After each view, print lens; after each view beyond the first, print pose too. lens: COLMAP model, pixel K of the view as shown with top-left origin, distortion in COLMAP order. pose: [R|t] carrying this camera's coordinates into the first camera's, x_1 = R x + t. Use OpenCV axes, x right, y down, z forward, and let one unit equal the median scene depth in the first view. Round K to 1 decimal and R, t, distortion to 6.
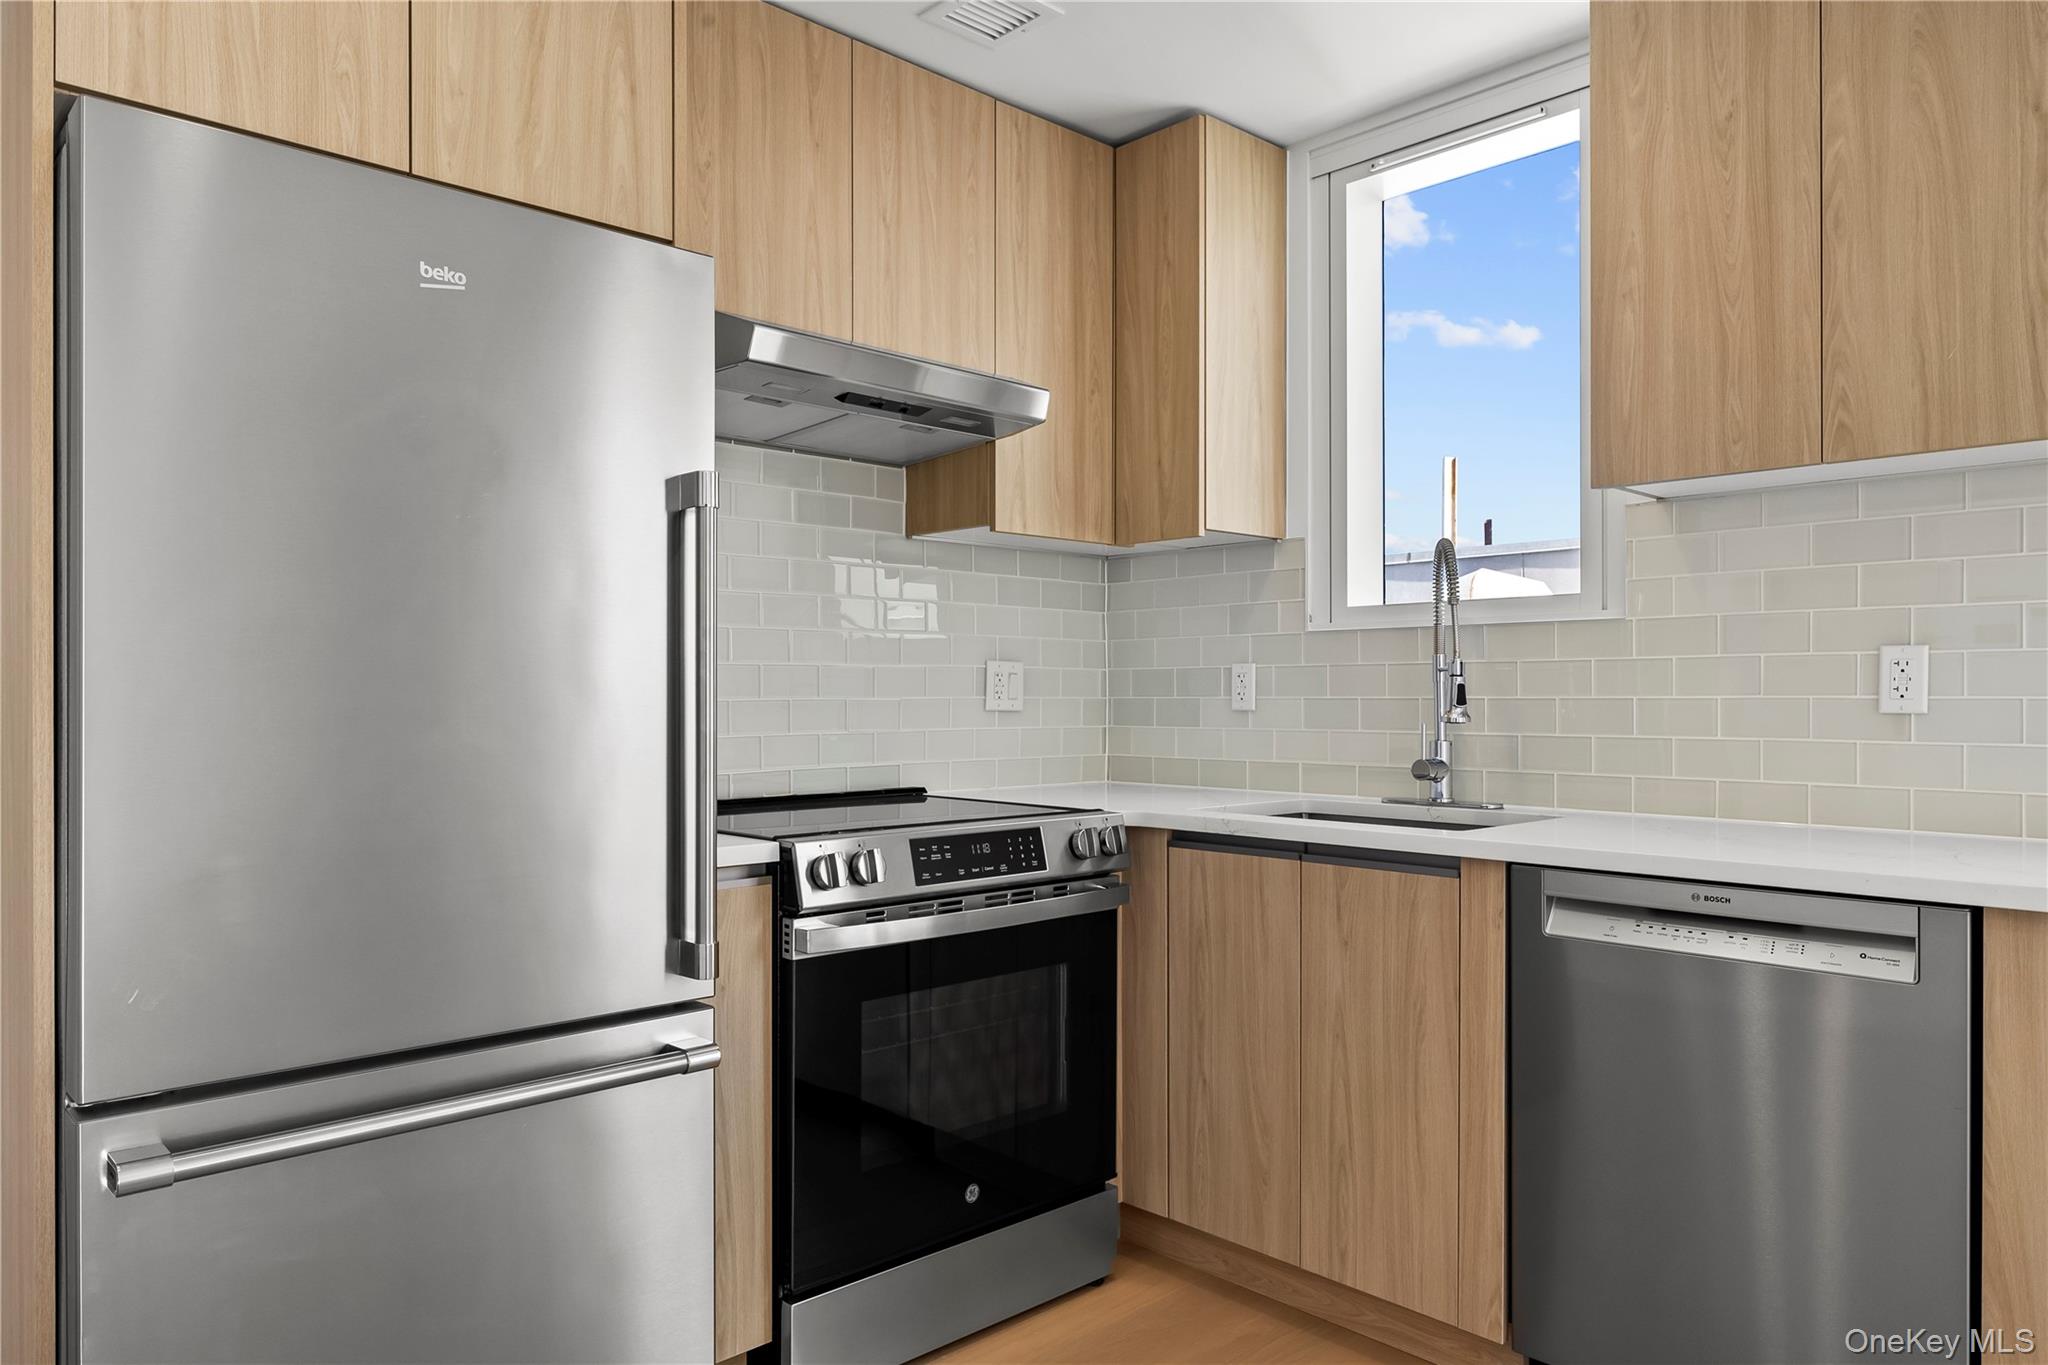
lens RADIAL K [[1335.0, 0, 1000.5], [0, 1335.0, 690.6], [0, 0, 1]] dist [0.002906, -0.002325]
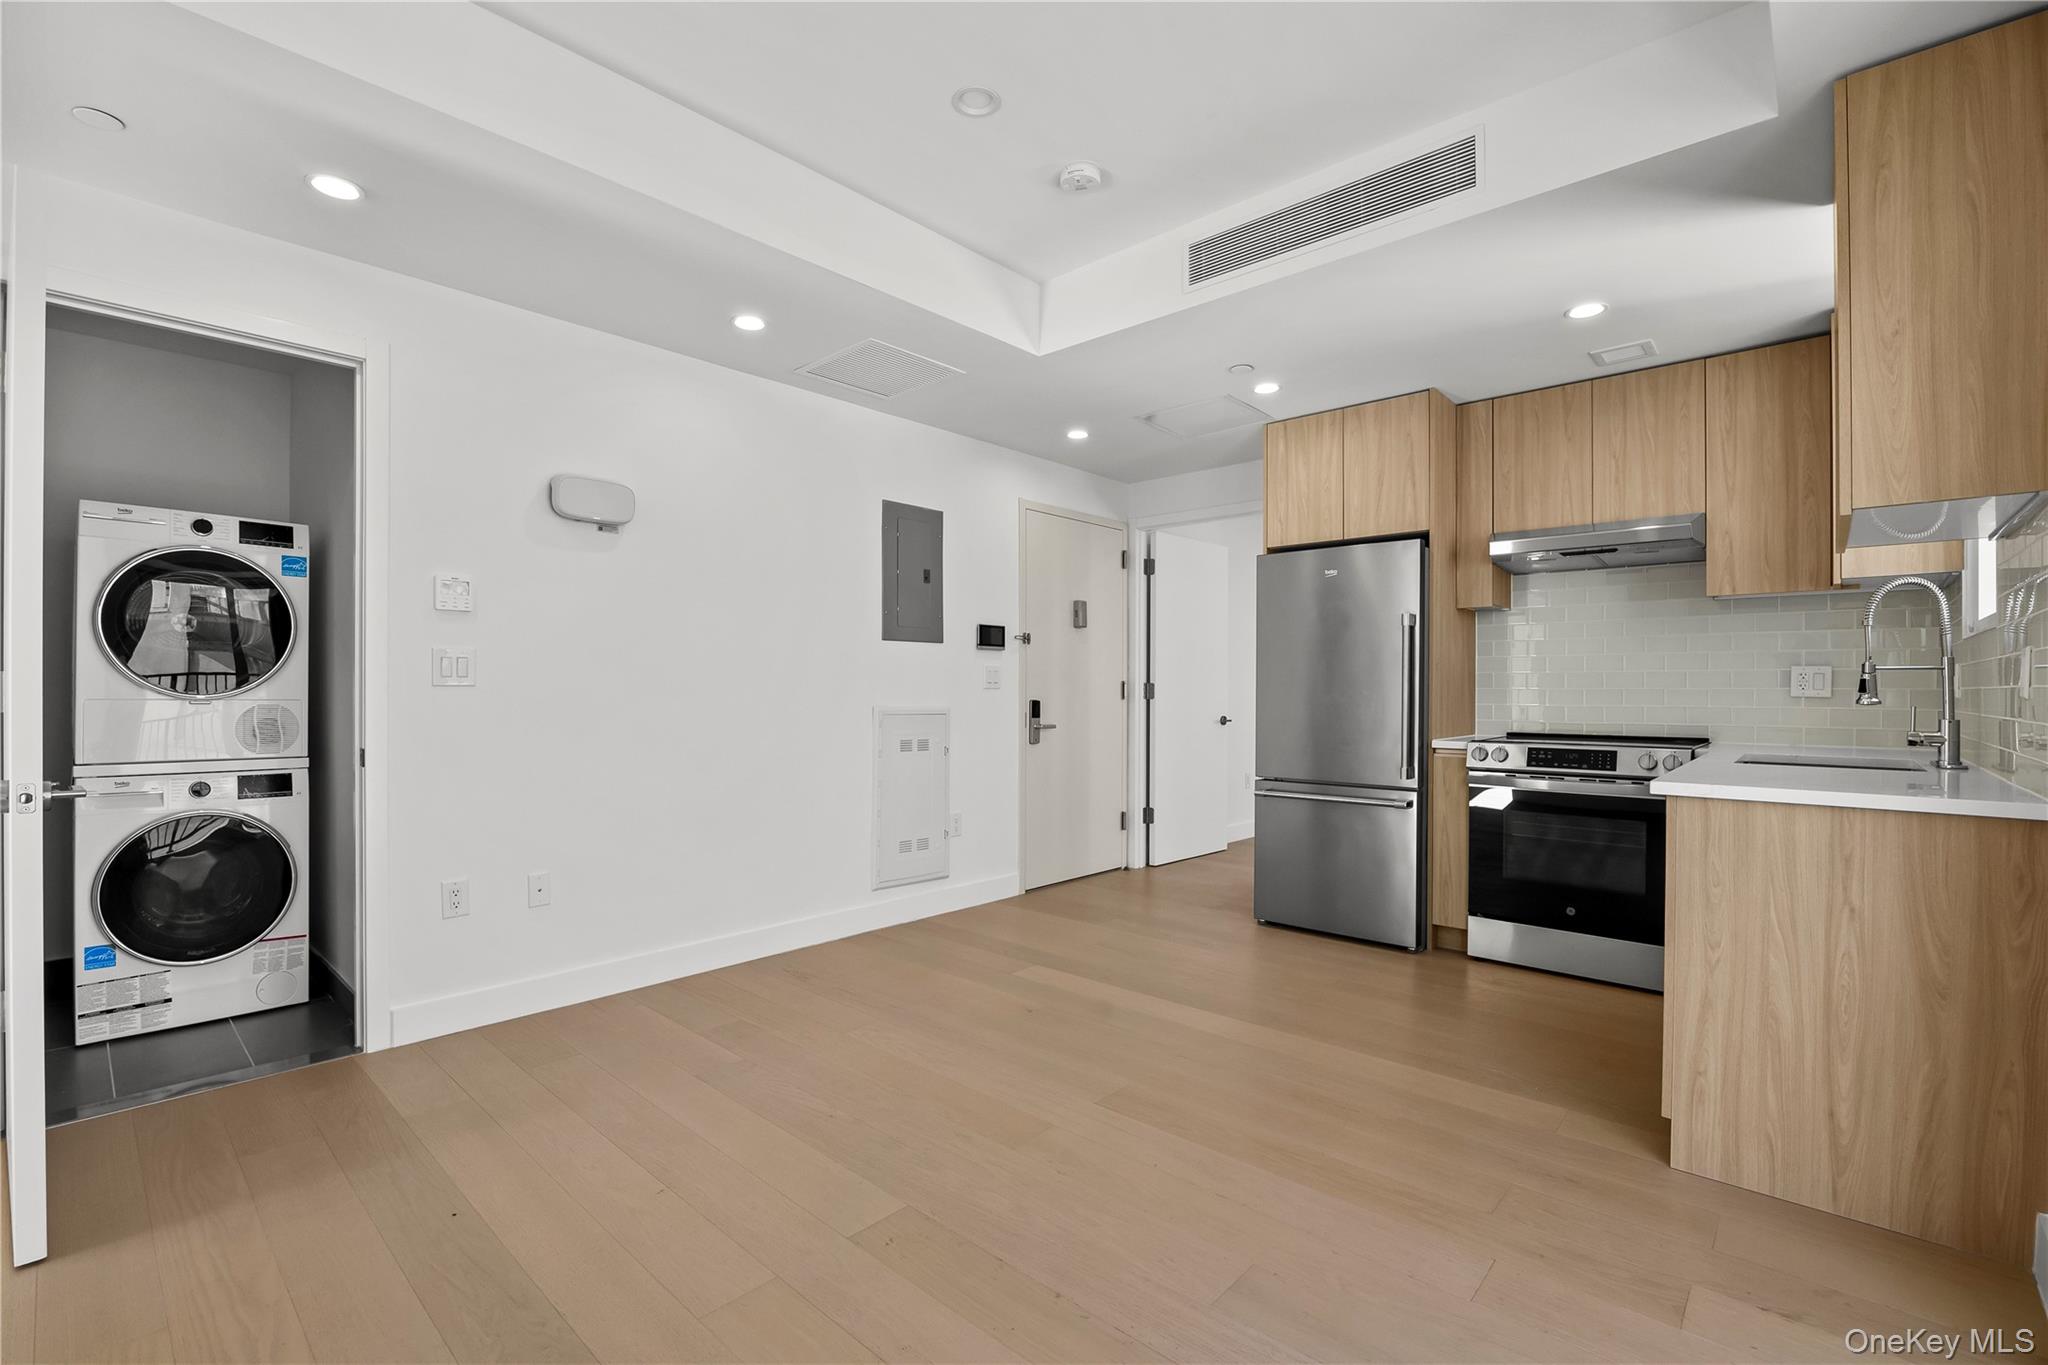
lens RADIAL K [[898.7, 0, 1010.4], [0, 898.7, 689.8], [0, 0, 1]] dist [-0.017870, 0.000958]
pose [[0.075166, -0.000208, -0.997171, 1.317333], [0.003261, 0.999995, 0.000037, 0.005125], [0.997166, -0.003255, 0.075166, -0.039686]]
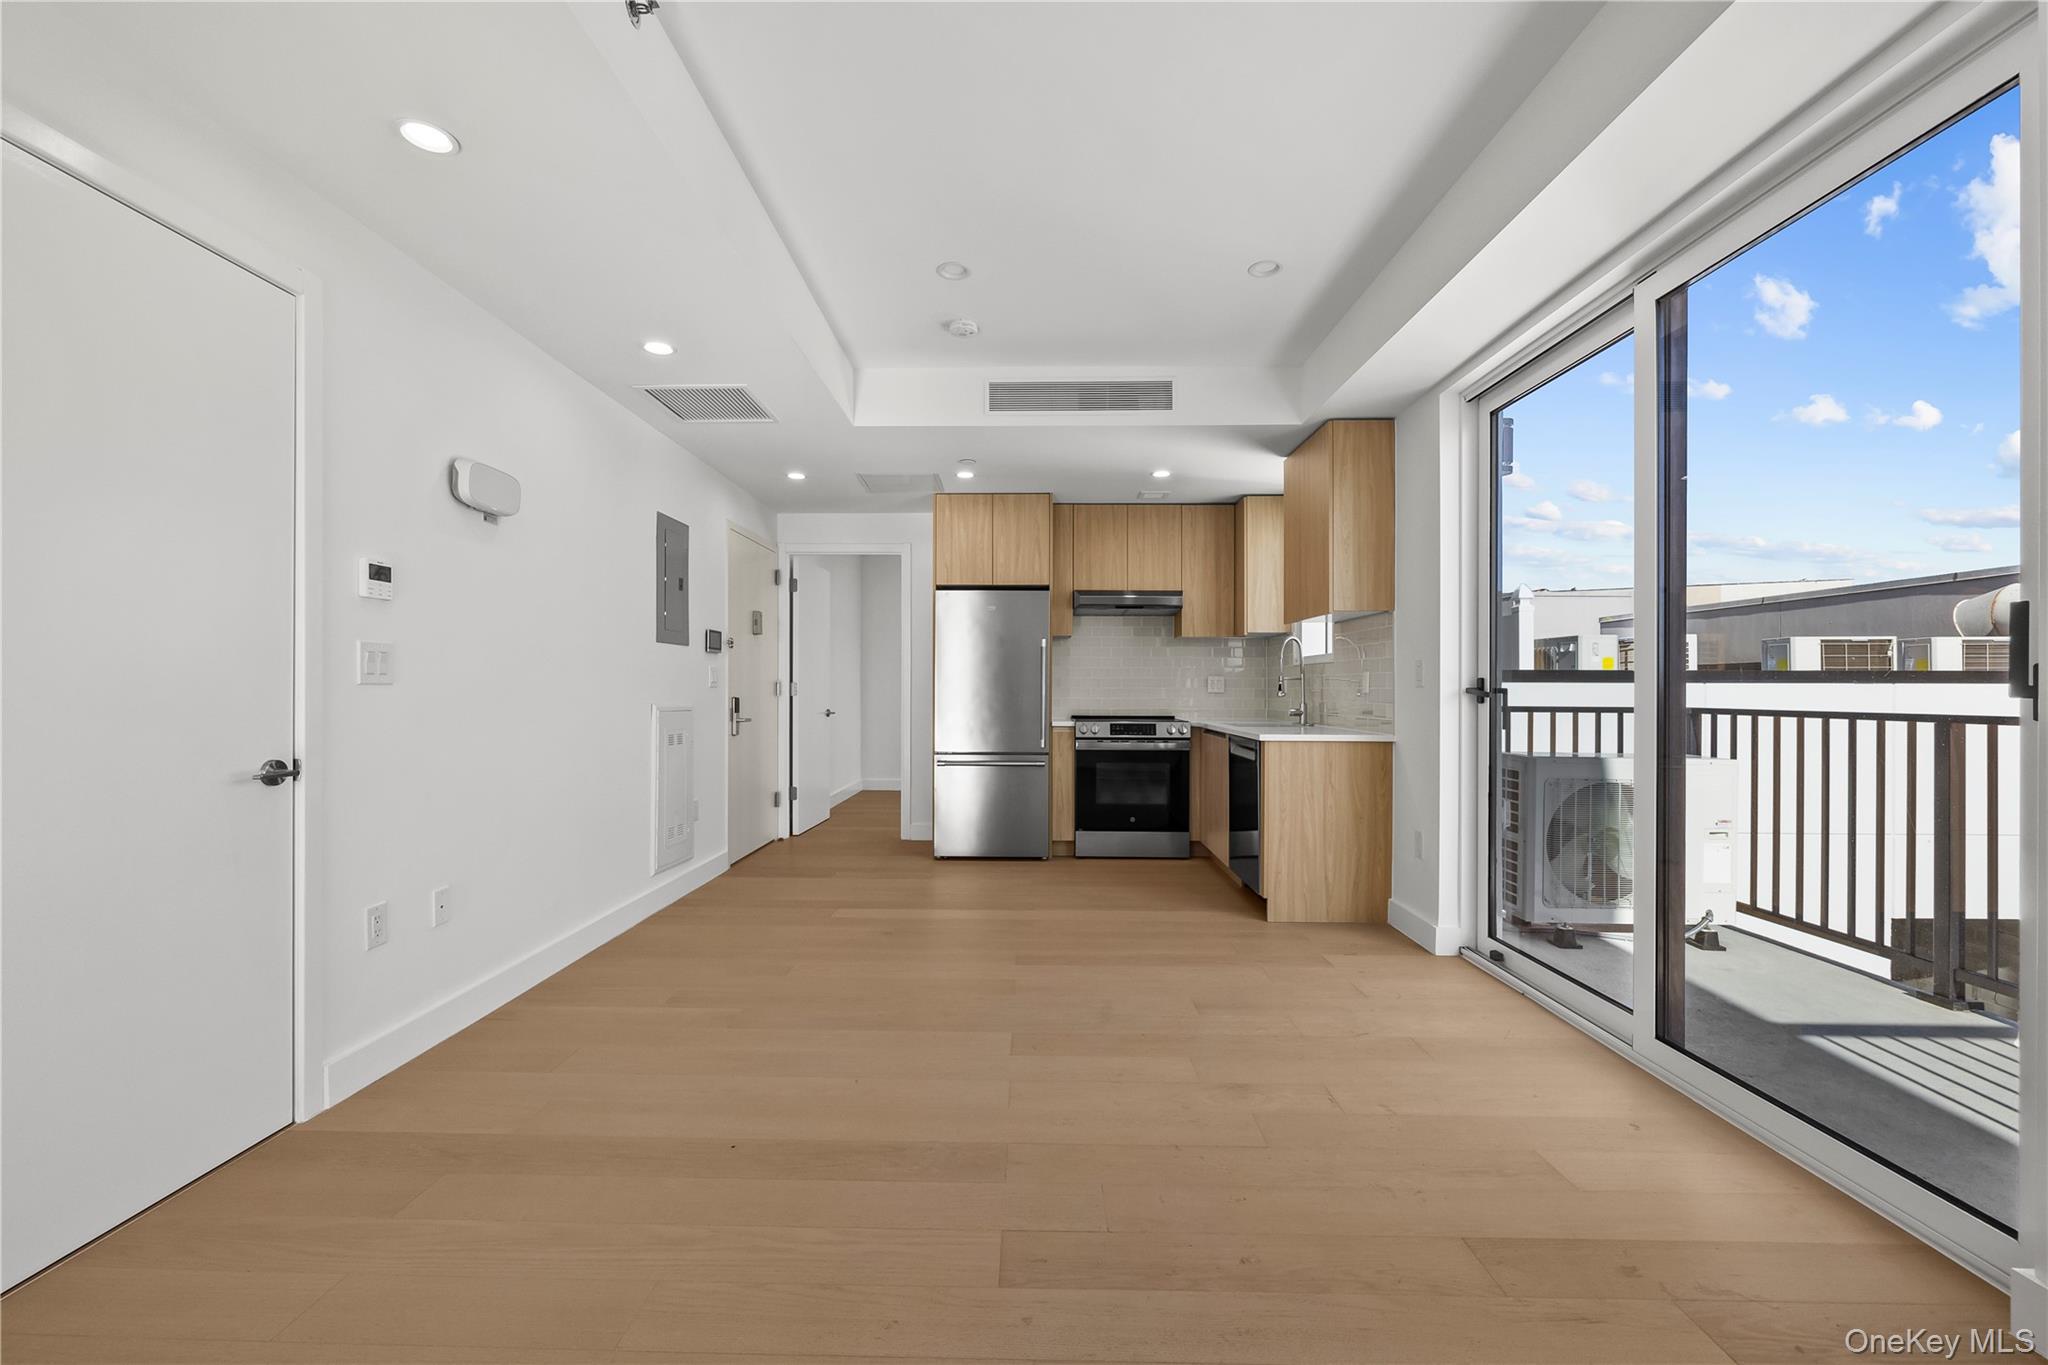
lens RADIAL K [[819.8, 0, 1016.0], [0, 819.8, 688.5], [0, 0, 1]] dist [-0.001890, 0.000393]
pose [[0.717424, 0.001947, -0.696634, 1.288185], [0.000346, 0.999995, 0.003151, 0.000015], [0.696637, -0.002502, 0.717419, -0.849647]]
